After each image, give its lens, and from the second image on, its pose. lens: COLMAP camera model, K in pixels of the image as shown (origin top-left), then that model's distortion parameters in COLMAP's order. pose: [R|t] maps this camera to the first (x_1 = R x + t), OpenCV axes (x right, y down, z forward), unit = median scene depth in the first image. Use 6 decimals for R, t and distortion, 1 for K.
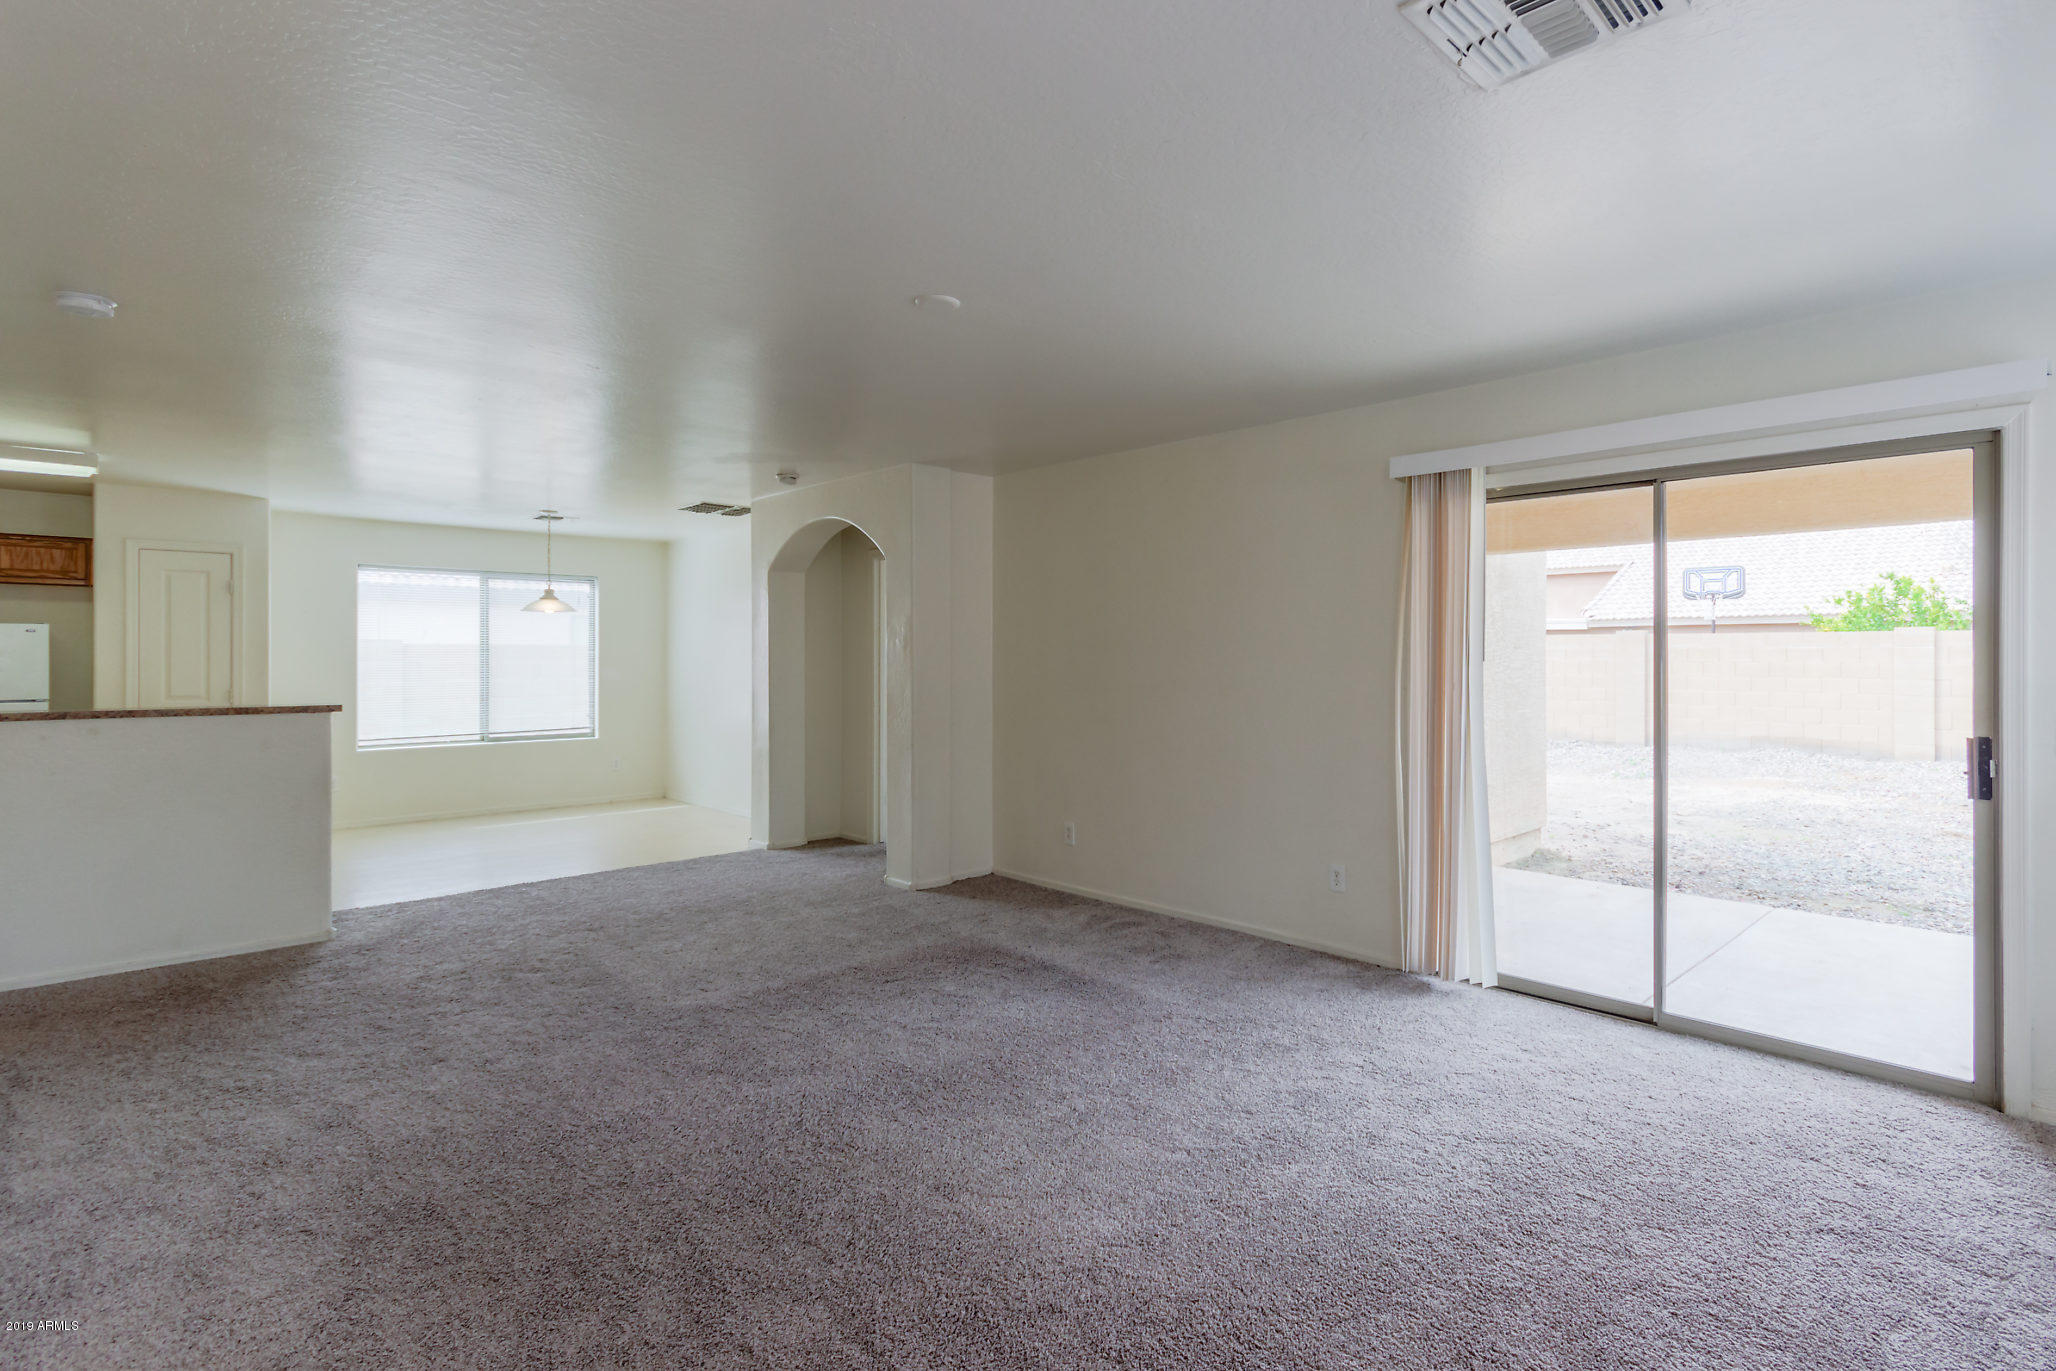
lens RADIAL K [[960.1, 0, 1105.8], [0, 960.1, 671.1], [0, 0, 1]] dist [-0.001854, -0.000460]
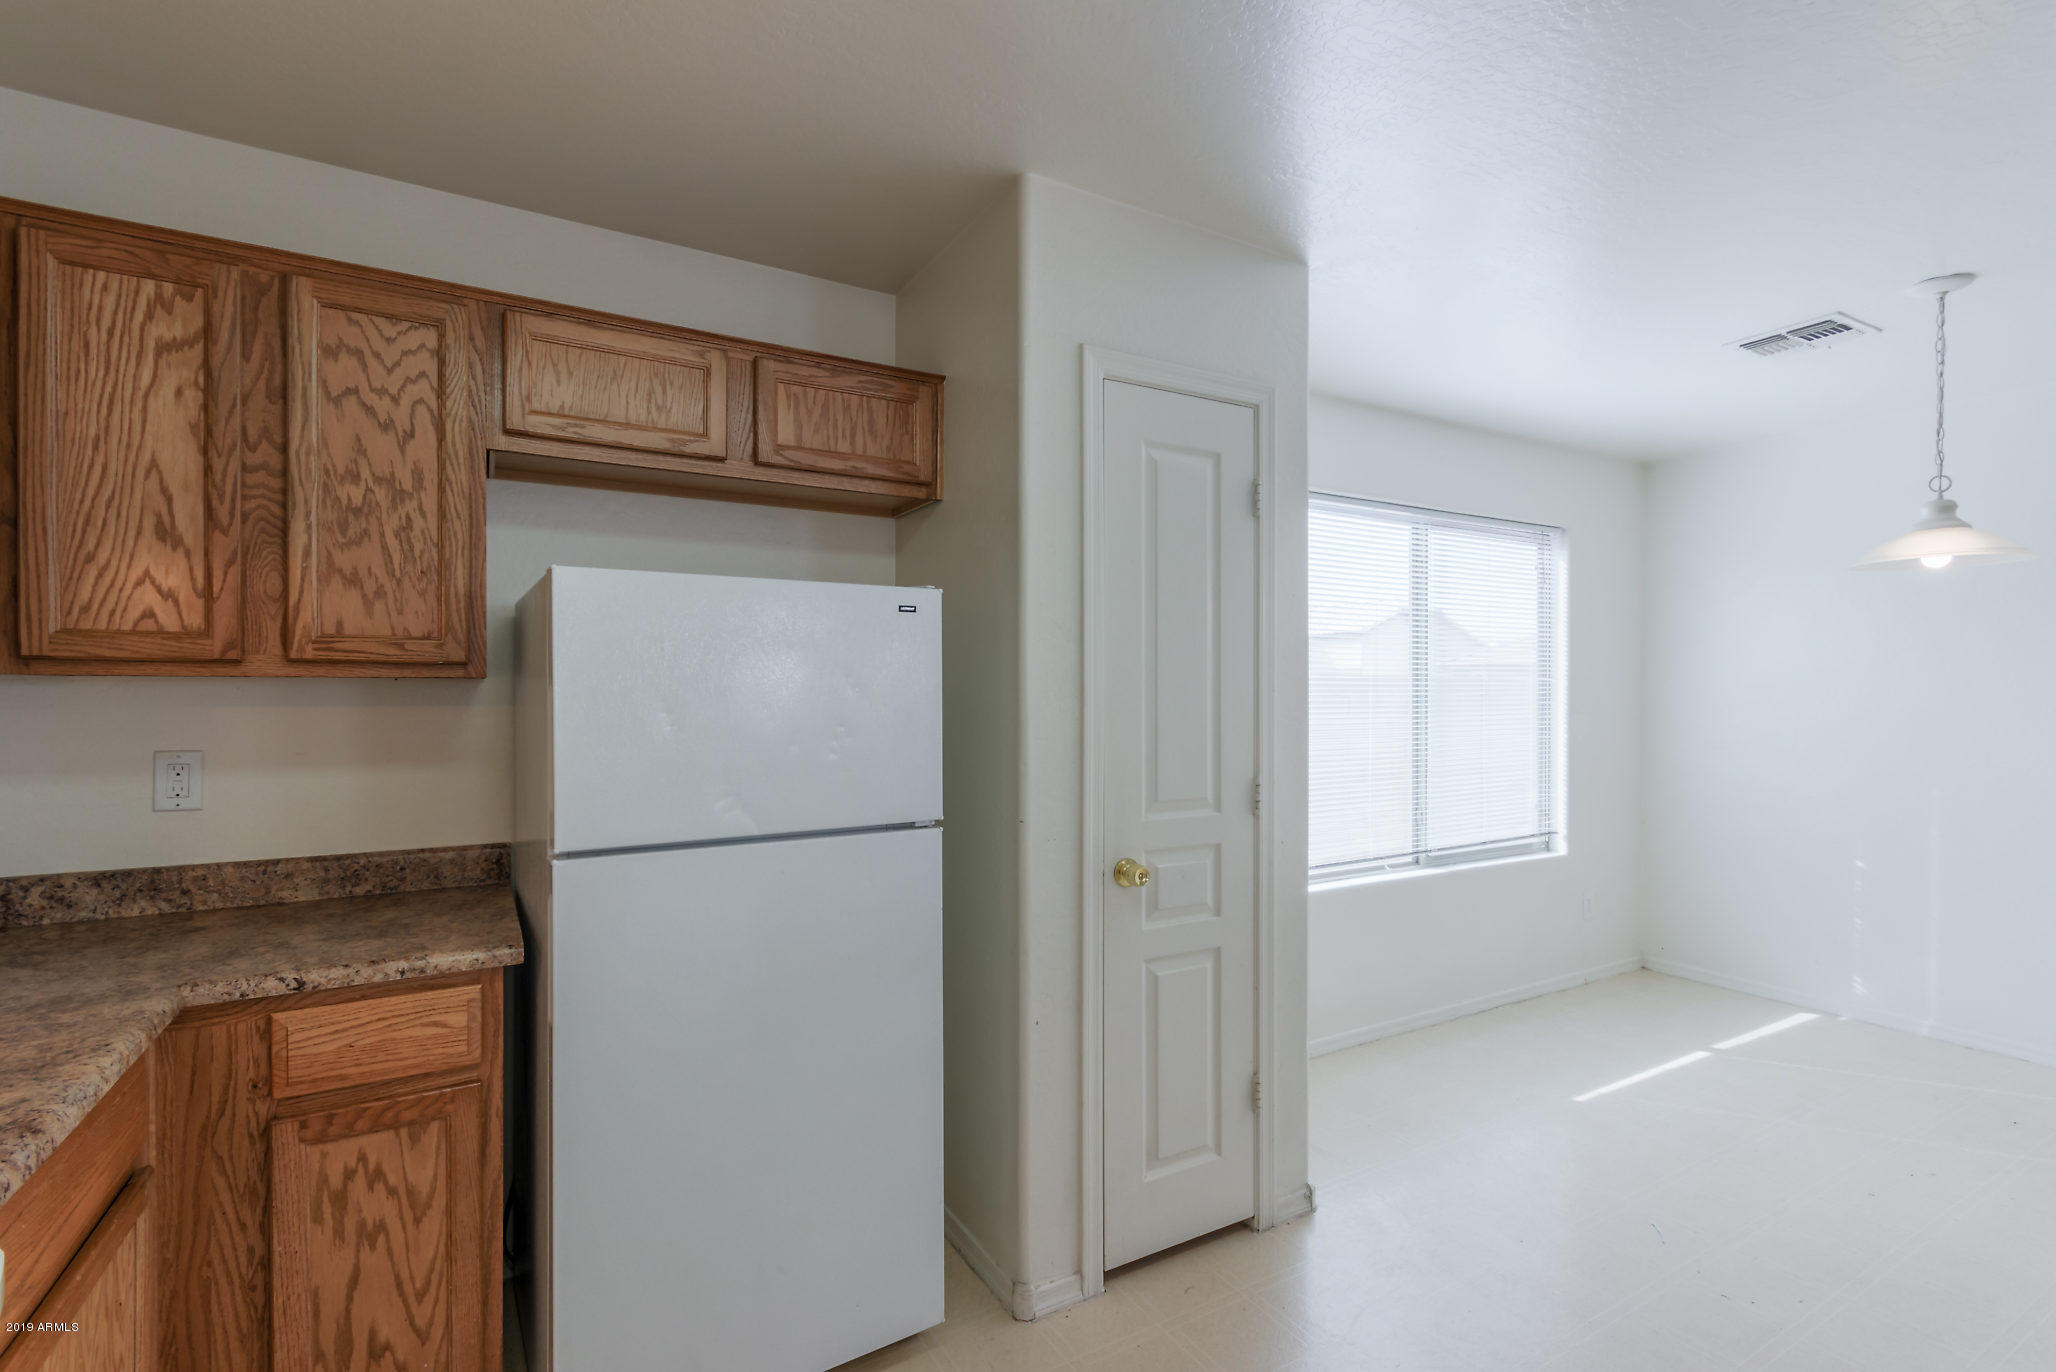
lens RADIAL K [[960.1, 0, 1045.3], [0, 960.1, 695.5], [0, 0, 1]] dist [-0.001854, -0.000460]
pose [[0.962434, 0.000493, -0.271515, -0.901132], [-0.003740, 0.999928, -0.011444, -0.008430], [0.271490, 0.012030, 0.962366, 0.638019]]
